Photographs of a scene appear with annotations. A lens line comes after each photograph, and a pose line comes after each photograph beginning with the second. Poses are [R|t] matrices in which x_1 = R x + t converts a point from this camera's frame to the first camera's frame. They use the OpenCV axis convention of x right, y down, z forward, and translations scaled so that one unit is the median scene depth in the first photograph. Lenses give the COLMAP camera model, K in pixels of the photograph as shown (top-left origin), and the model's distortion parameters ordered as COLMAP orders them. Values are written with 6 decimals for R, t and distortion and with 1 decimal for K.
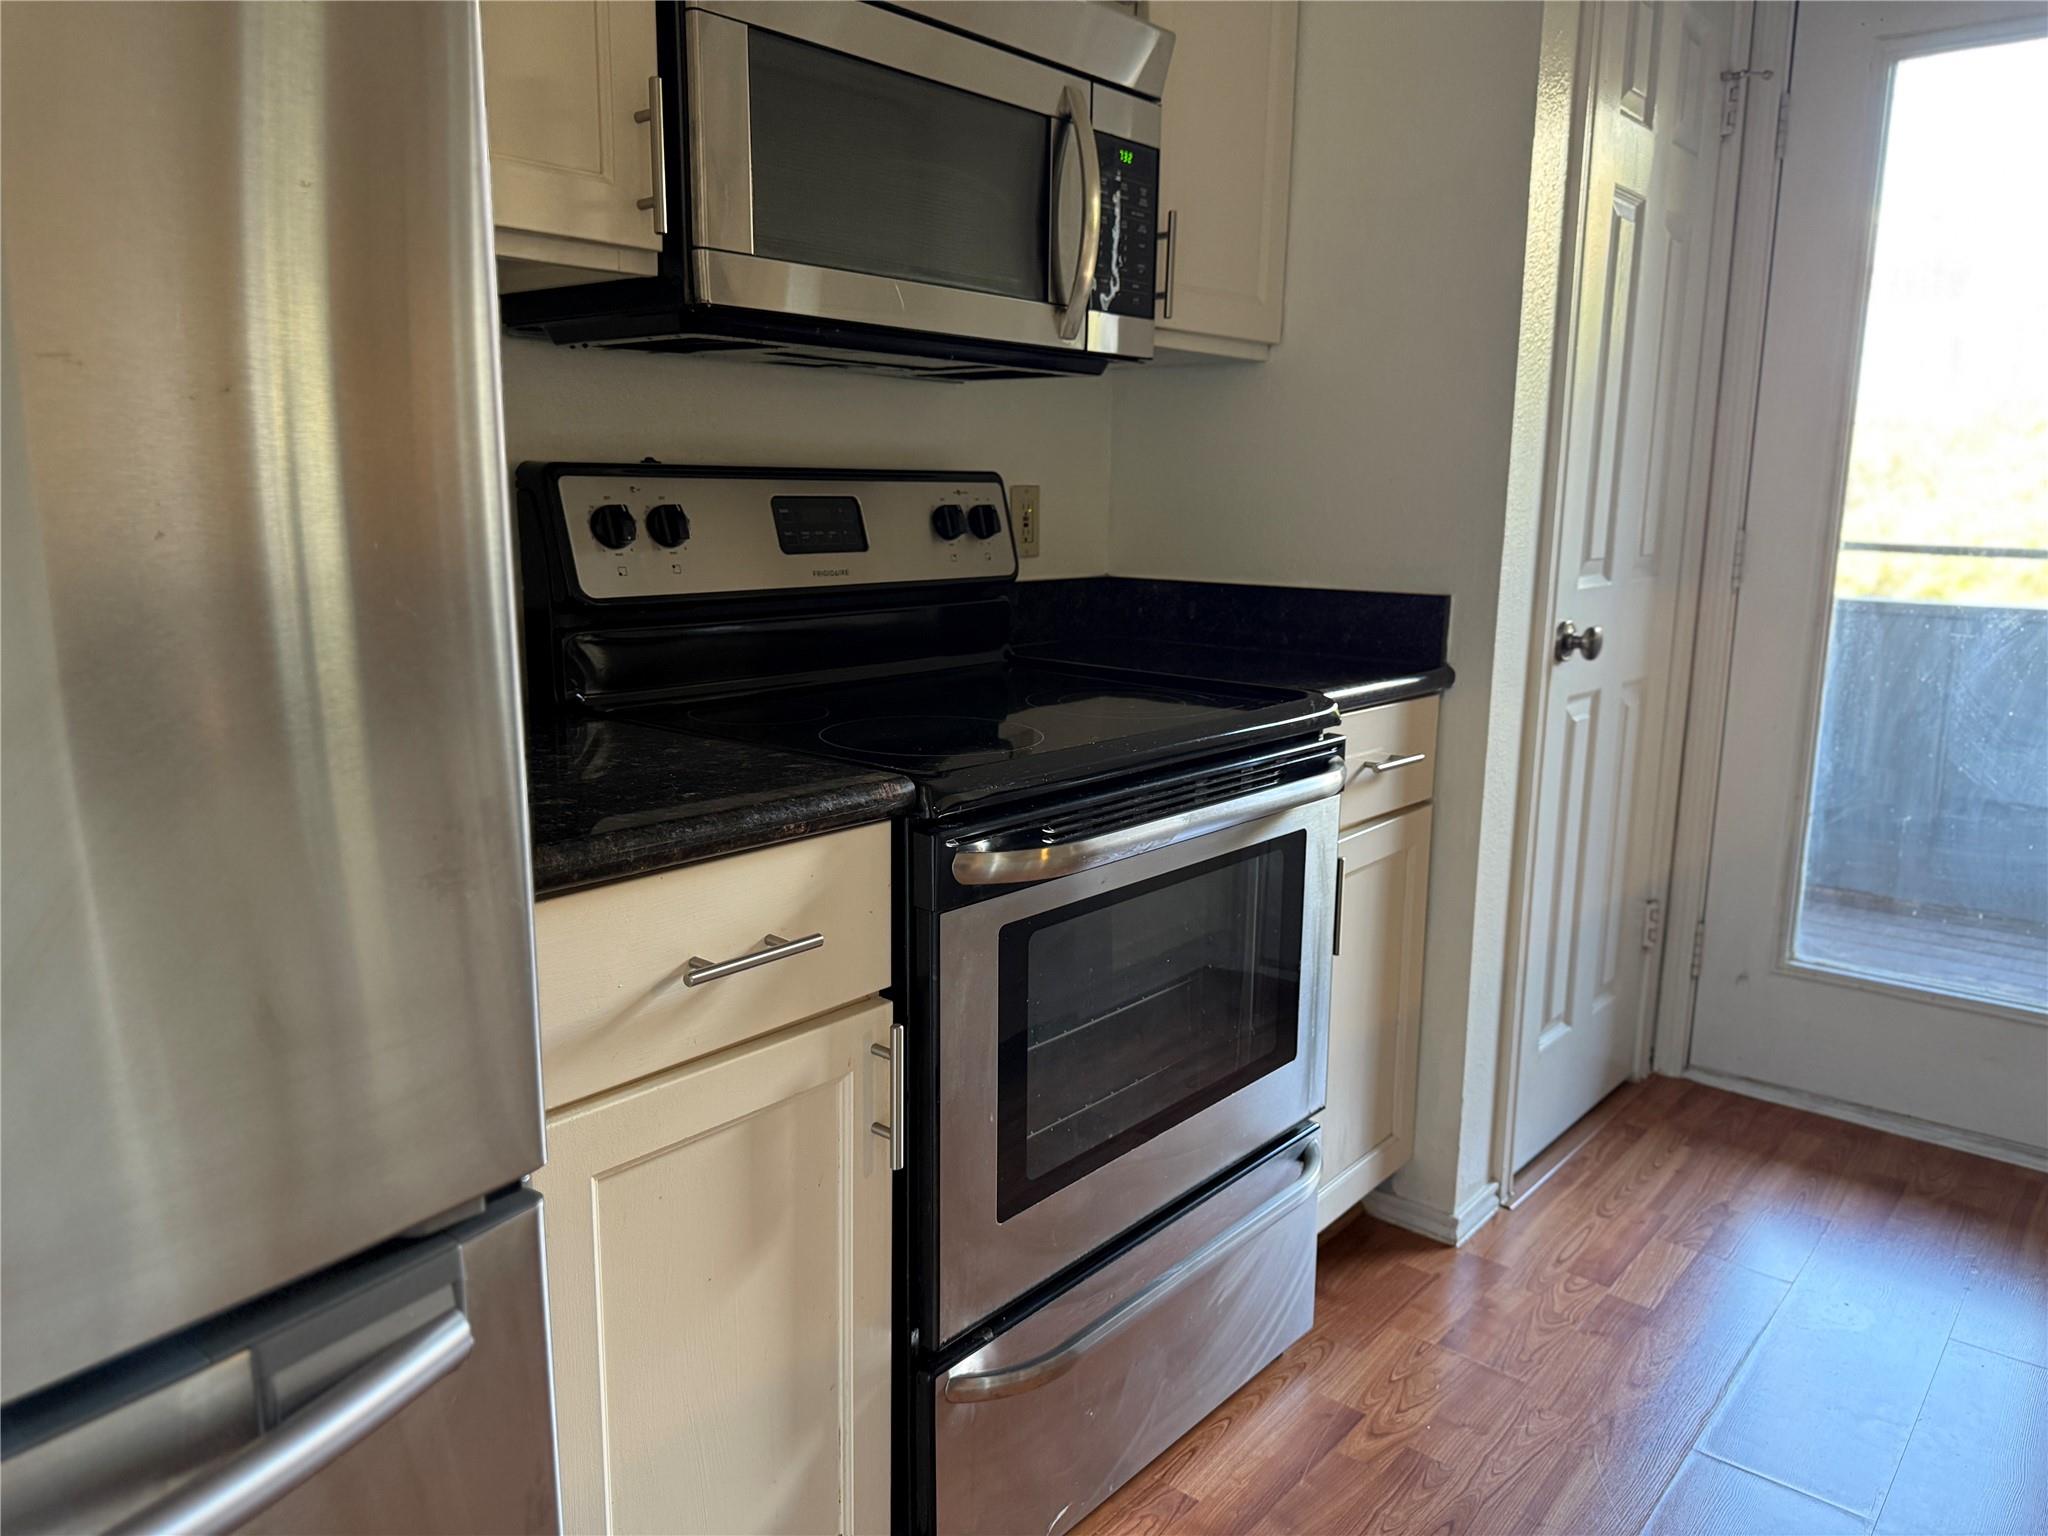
lens RADIAL K [[1441.1, 0, 1012.6], [0, 1441.1, 768.9], [0, 0, 1]] dist [0.042911, -0.062209]
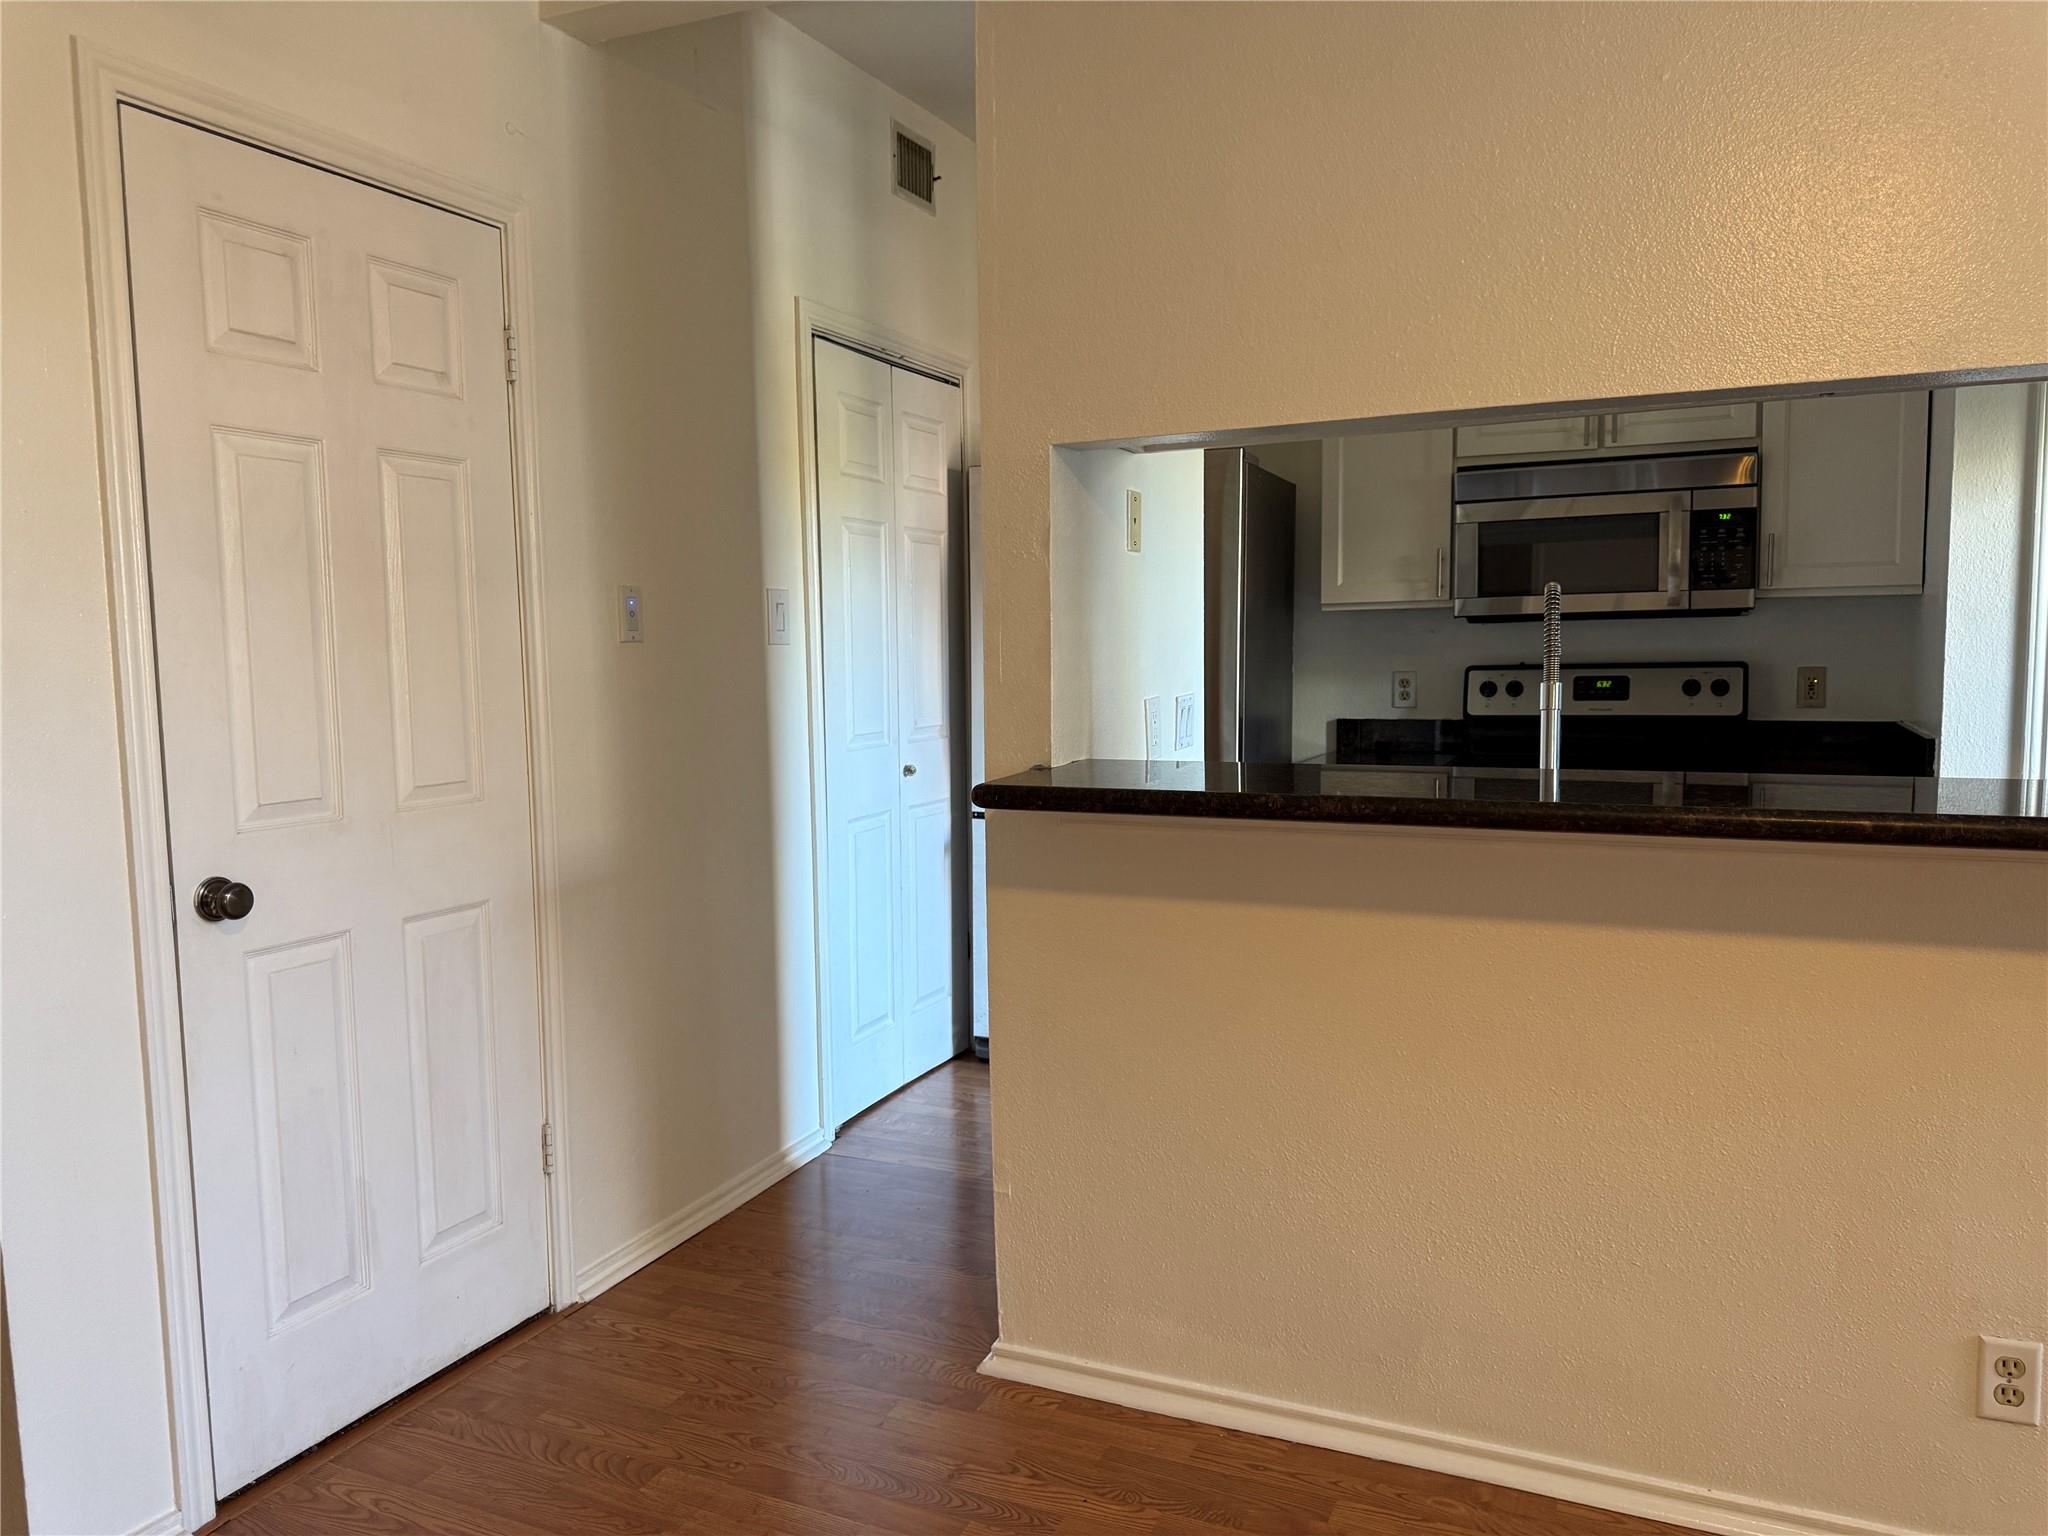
lens RADIAL K [[1441.1, 0, 1007.6], [0, 1441.1, 775.6], [0, 0, 1]] dist [0.042911, -0.062209]
pose [[0.256996, 0.073844, -0.963587, 1.920376], [-0.162890, 0.986121, 0.032127, 0.045309], [0.952586, 0.148702, 0.265457, -0.490020]]
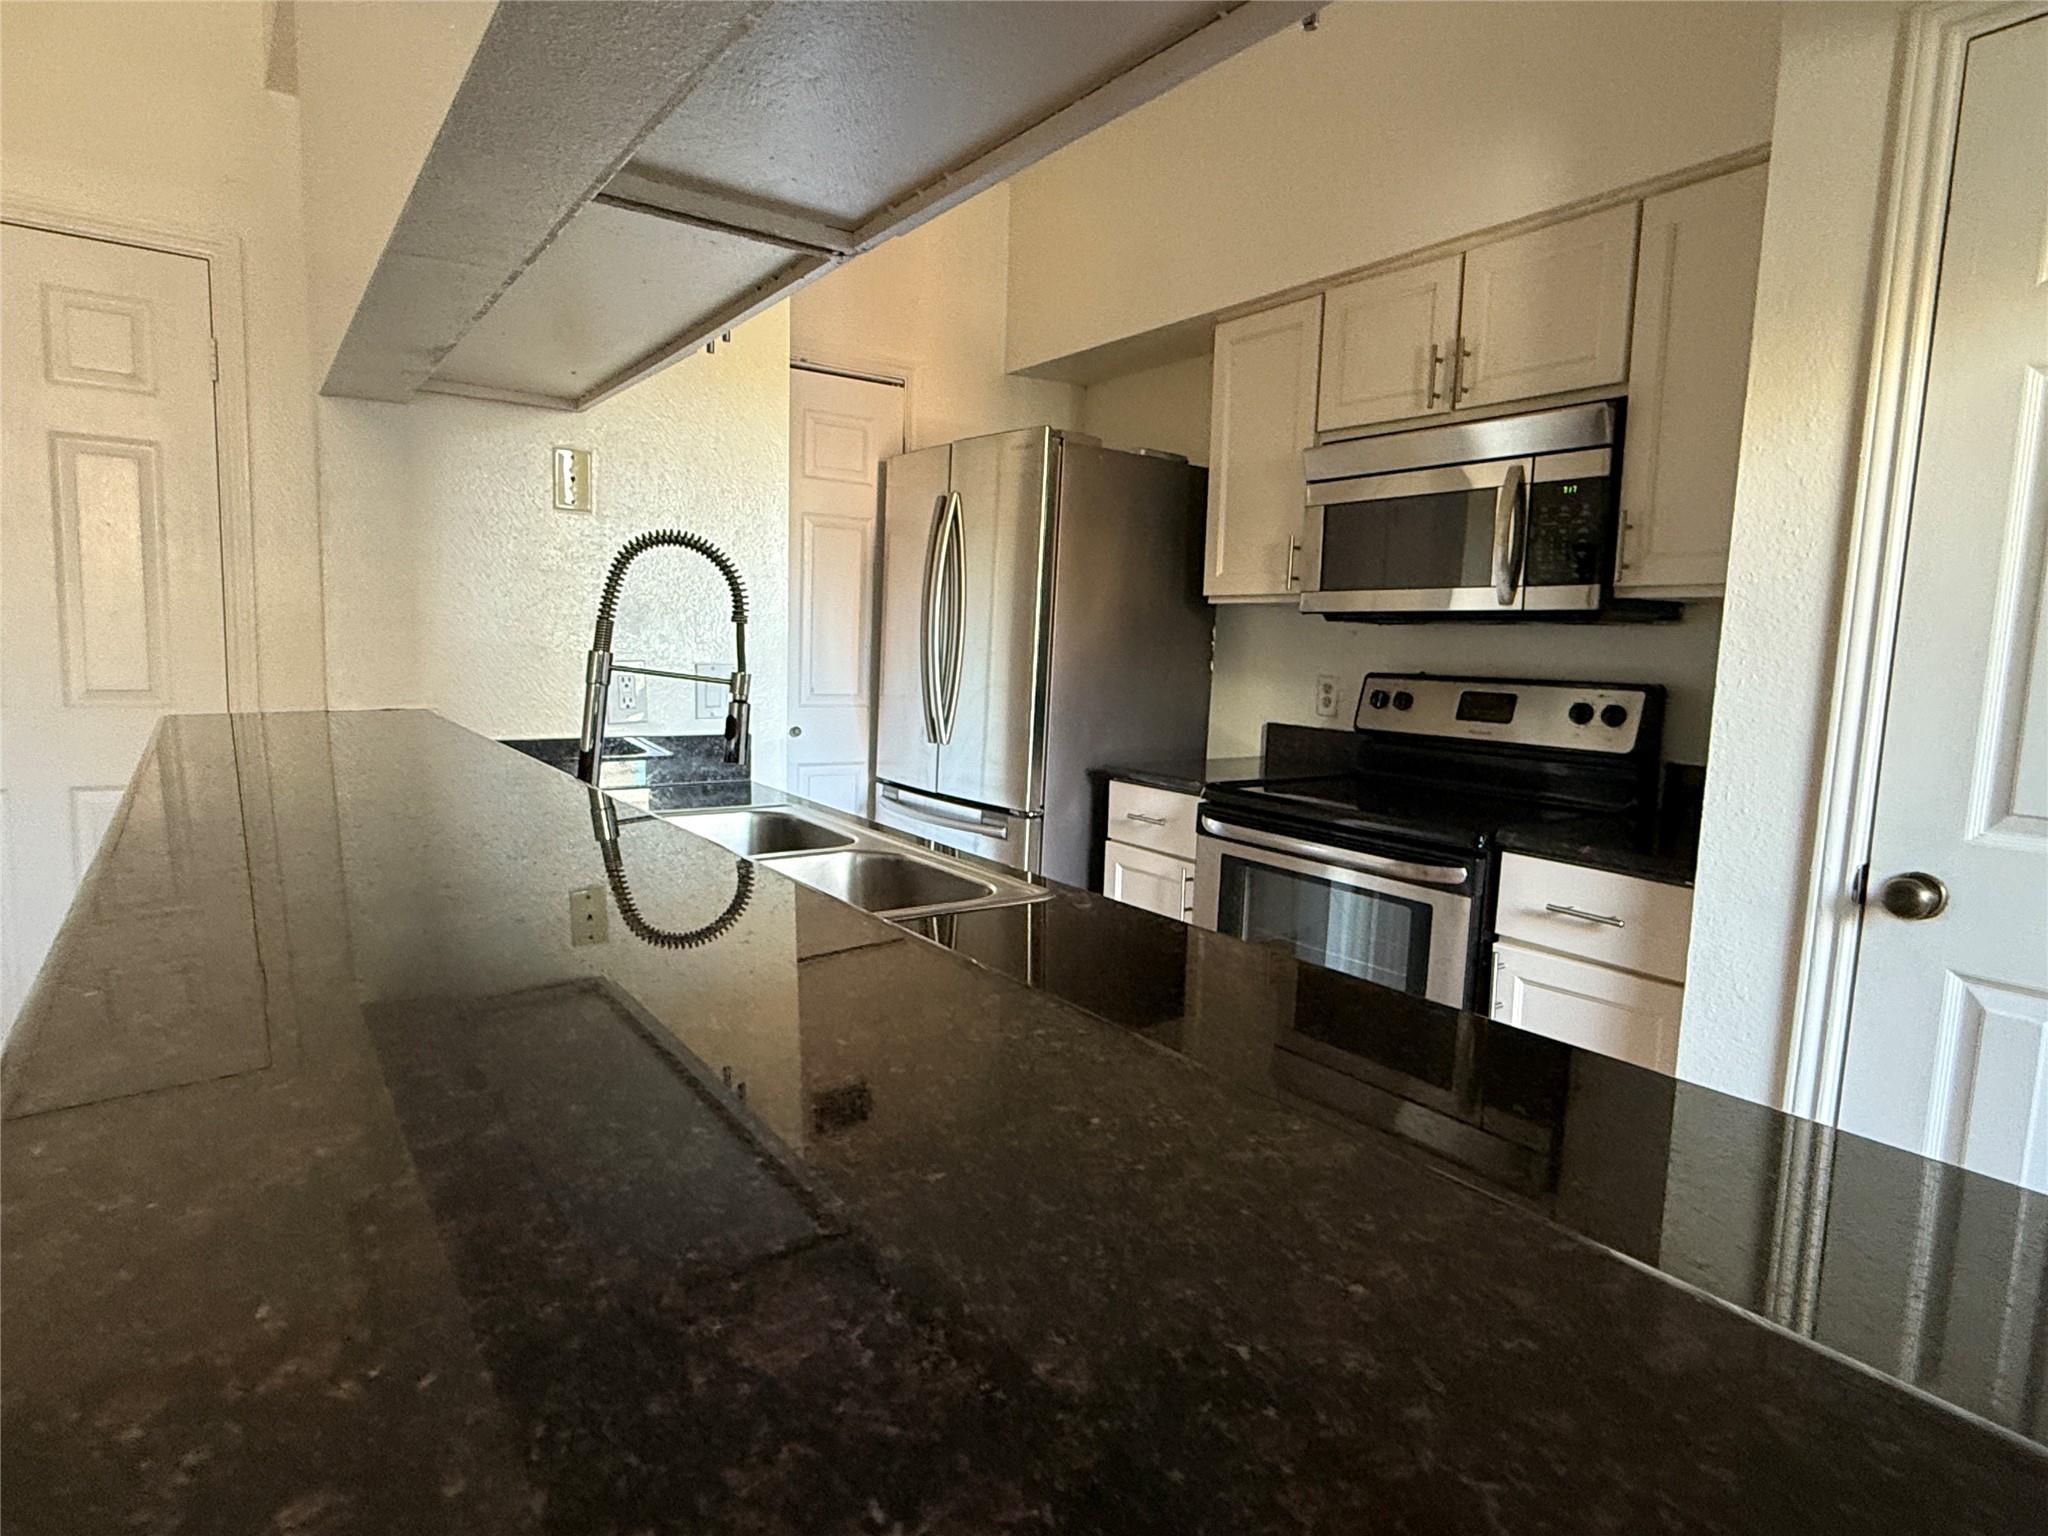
lens RADIAL K [[1132.6, 0, 1015.7], [0, 1132.6, 772.6], [0, 0, 1]] dist [-0.022899, 0.010930]
pose [[-0.246334, 0.091924, -0.964816, 1.509804], [-0.218545, 0.964584, 0.147700, -0.179784], [0.944223, 0.247239, -0.217520, 0.806157]]
